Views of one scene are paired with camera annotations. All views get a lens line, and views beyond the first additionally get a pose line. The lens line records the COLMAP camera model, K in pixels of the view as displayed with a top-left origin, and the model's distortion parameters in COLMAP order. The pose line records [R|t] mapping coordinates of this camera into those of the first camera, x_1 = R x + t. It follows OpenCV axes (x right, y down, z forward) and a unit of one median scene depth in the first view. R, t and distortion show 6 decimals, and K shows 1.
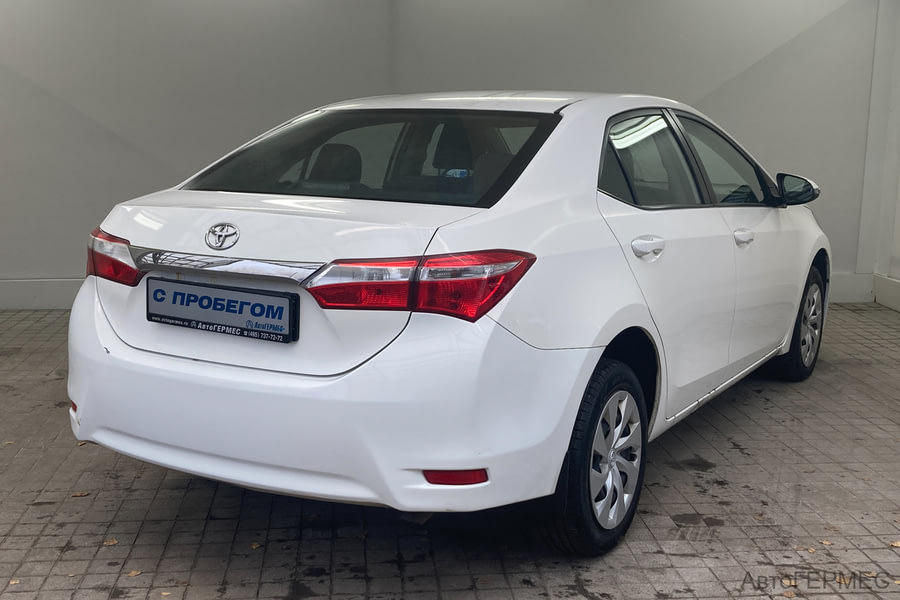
lens RADIAL K [[732.4, 0, 450.5], [0, 732.4, 302.6], [0, 0, 1]] dist [-0.007738, 0.003994]
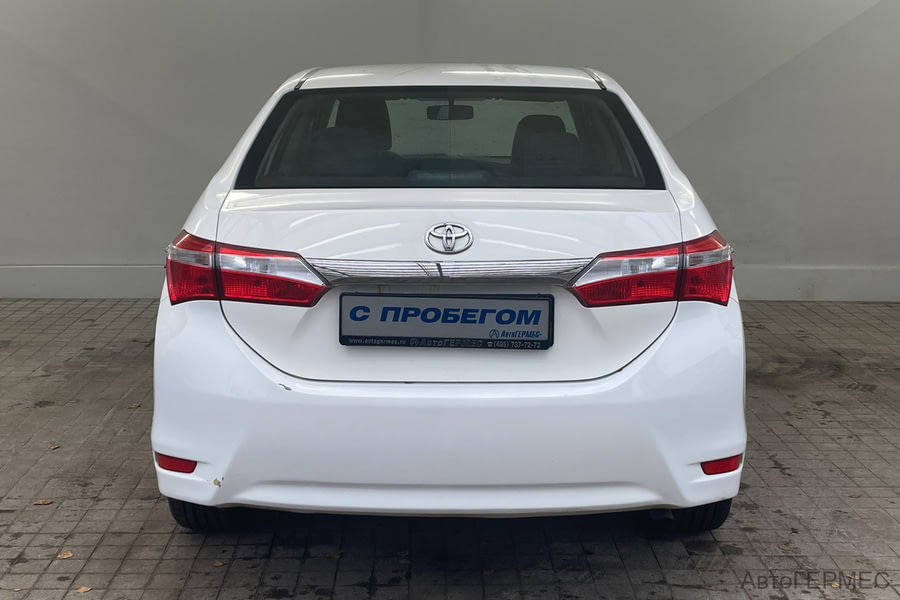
lens RADIAL K [[732.4, 0, 450.0], [0, 732.4, 299.5], [0, 0, 1]] dist [-0.007738, 0.003994]
pose [[0.959164, -0.104879, 0.262686, -0.540507], [0.097025, 0.994364, 0.042734, -0.054366], [-0.265688, -0.015502, 0.963935, 0.143107]]
